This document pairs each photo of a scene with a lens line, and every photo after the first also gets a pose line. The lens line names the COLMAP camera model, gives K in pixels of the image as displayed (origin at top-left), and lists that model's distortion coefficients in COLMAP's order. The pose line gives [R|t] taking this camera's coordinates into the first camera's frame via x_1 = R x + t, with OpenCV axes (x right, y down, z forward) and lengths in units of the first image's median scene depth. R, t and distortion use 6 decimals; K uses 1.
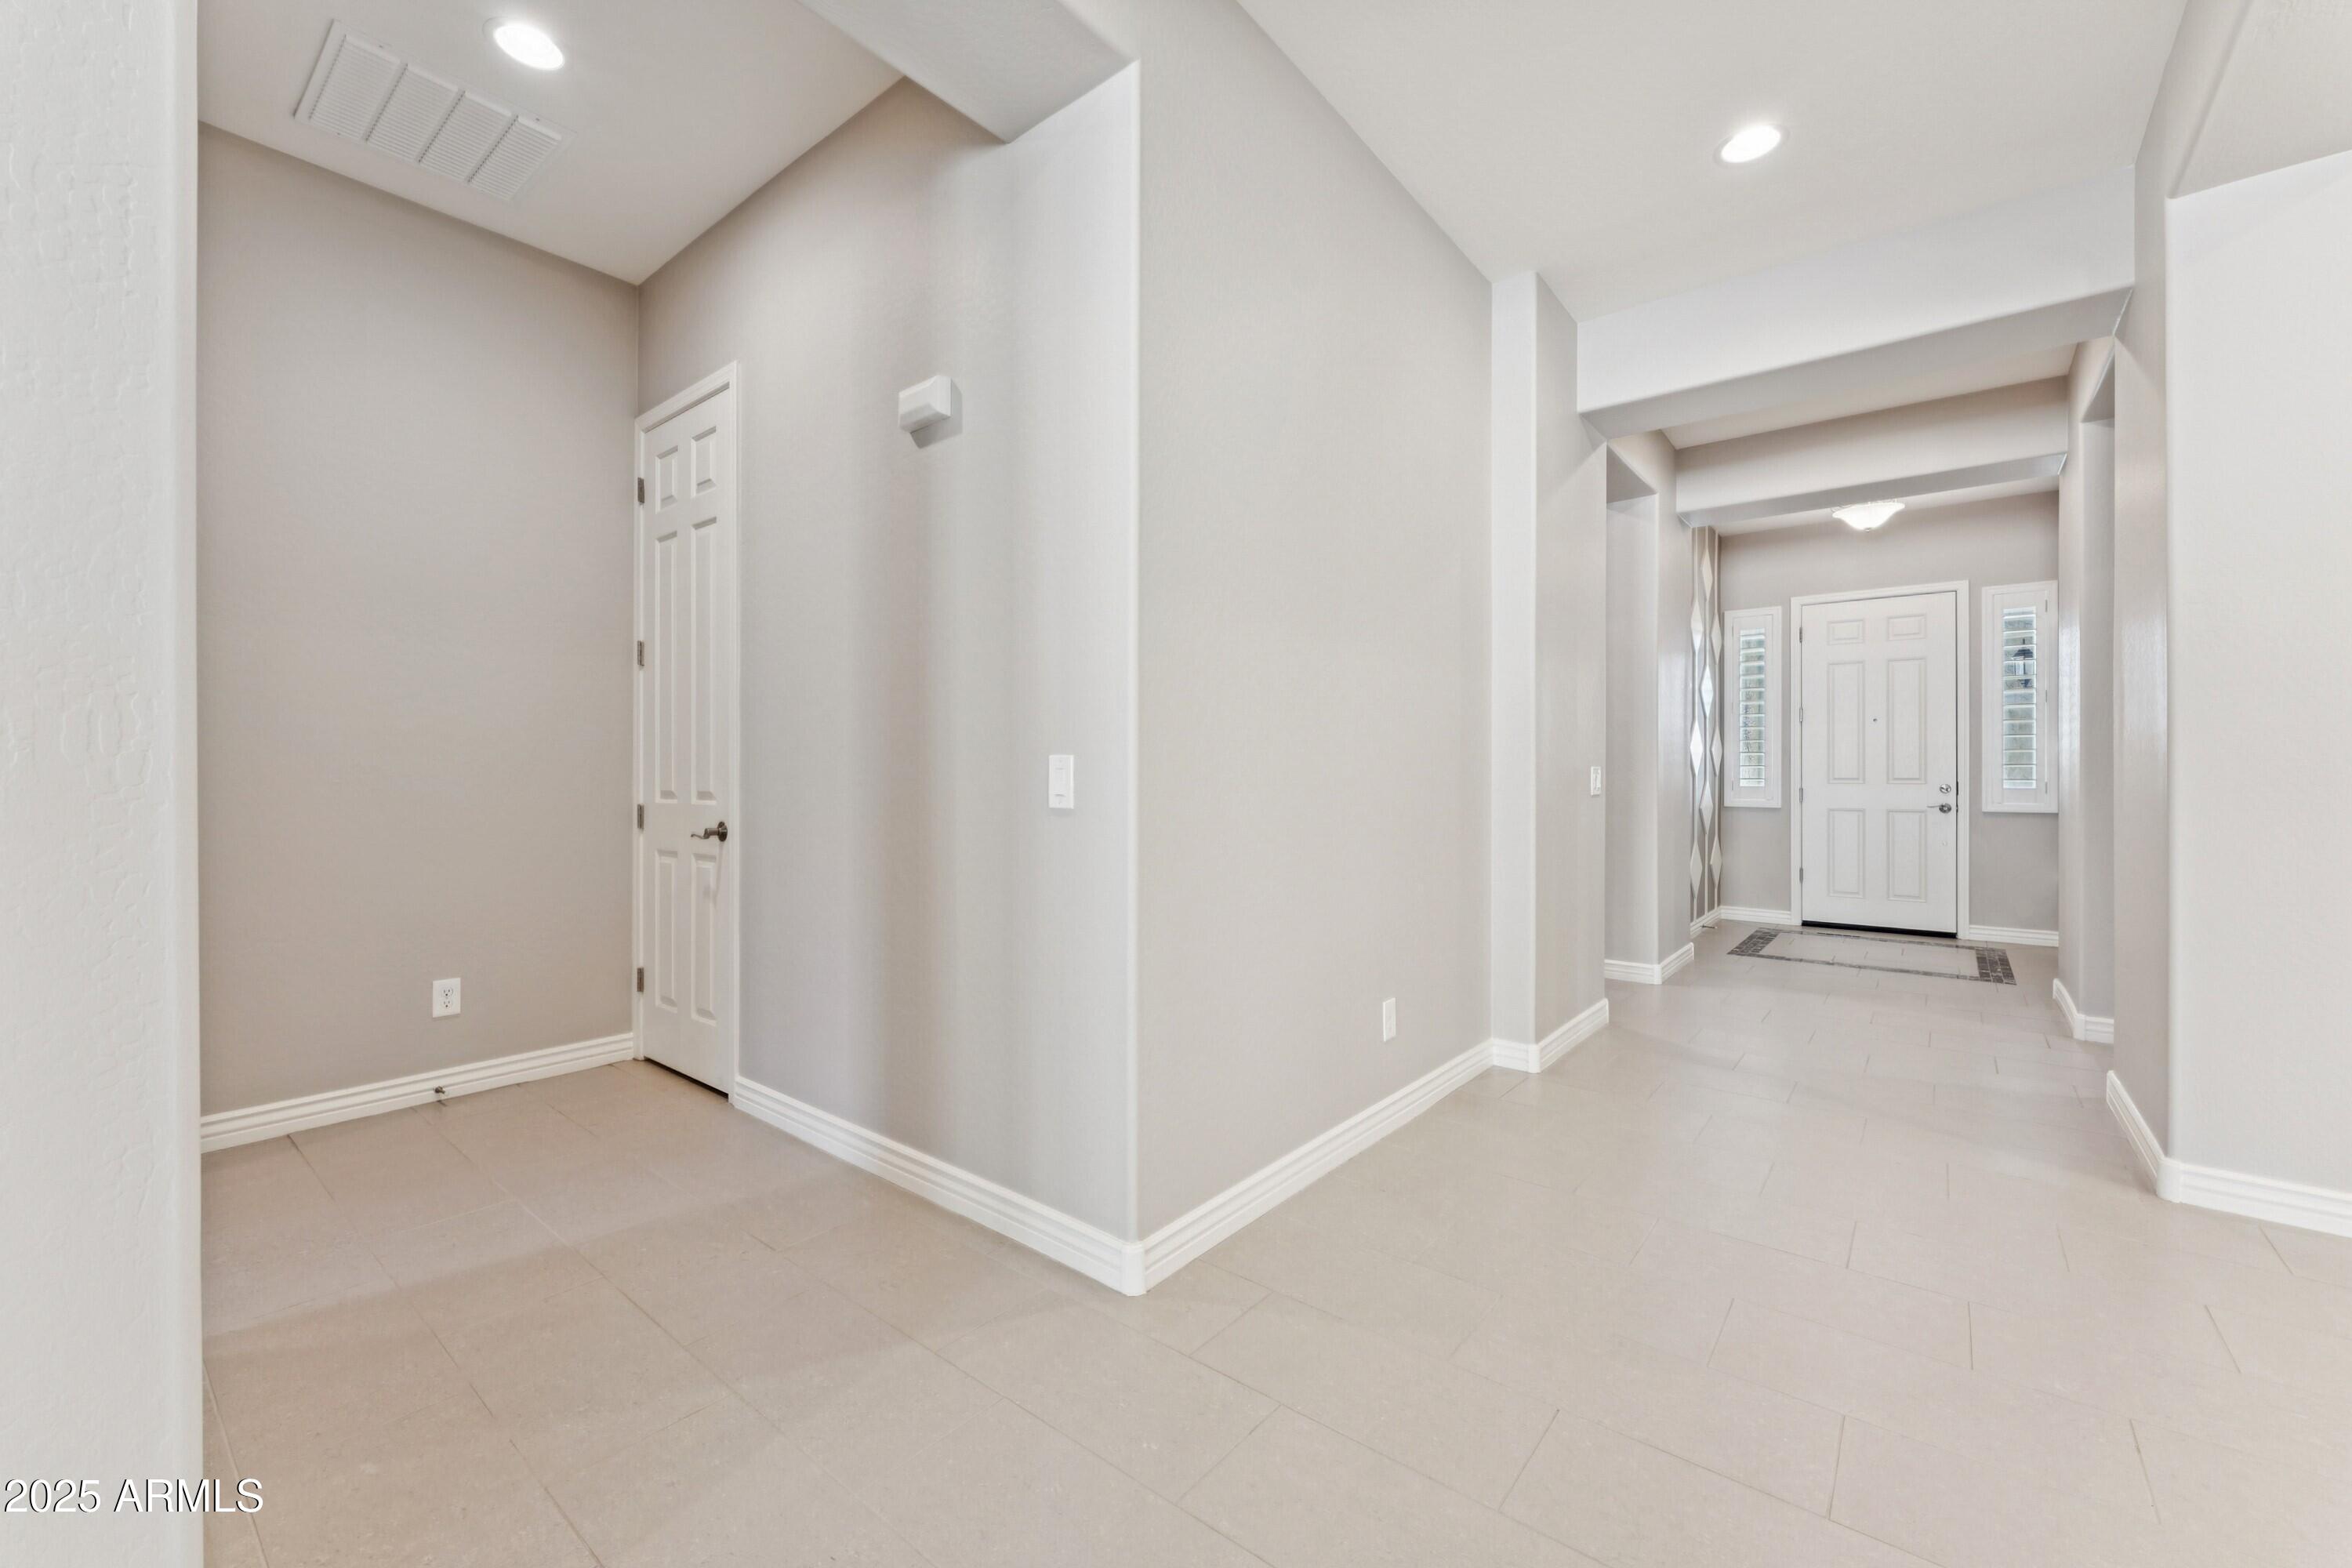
lens RADIAL K [[933.4, 0, 1171.9], [0, 933.4, 774.9], [0, 0, 1]] dist [-0.001181, -0.000405]
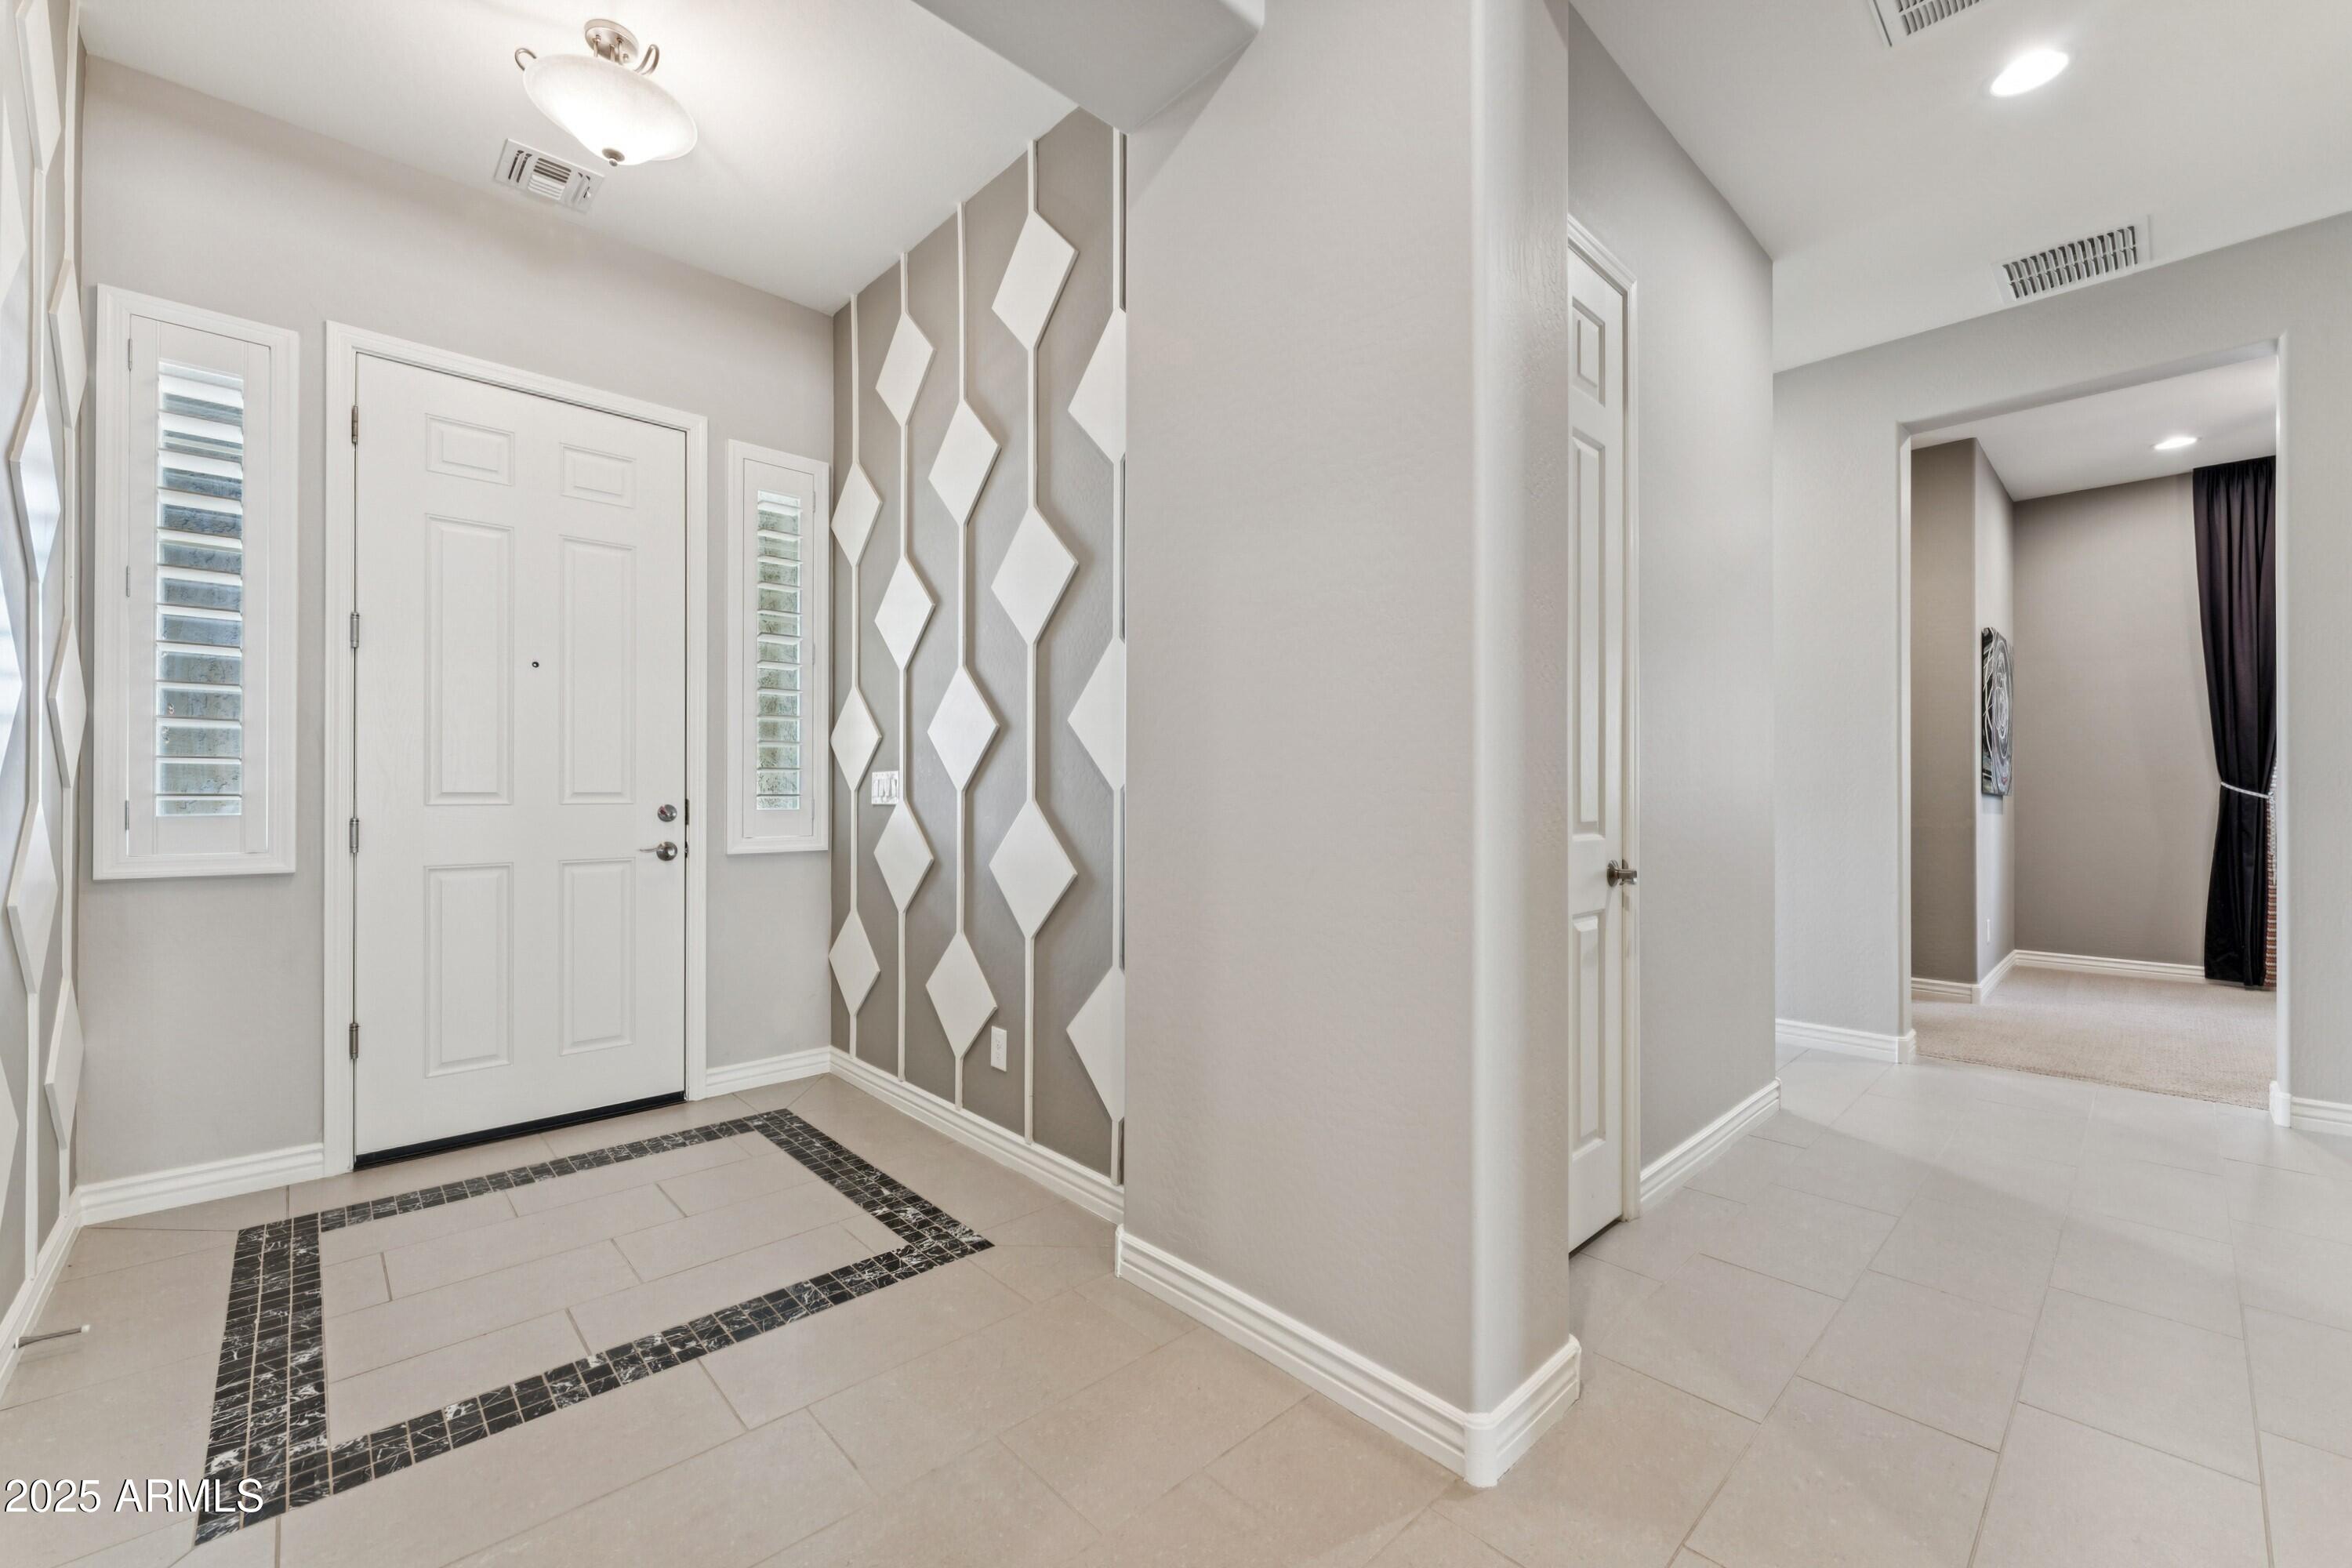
lens RADIAL K [[933.4, 0, 1171.3], [0, 933.4, 787.8], [0, 0, 1]] dist [-0.001181, -0.000405]
pose [[0.143751, 0.004672, 0.989603, 0.354148], [0.001704, 0.999986, -0.004969, 0.003895], [-0.989612, 0.002401, 0.143741, 0.635774]]
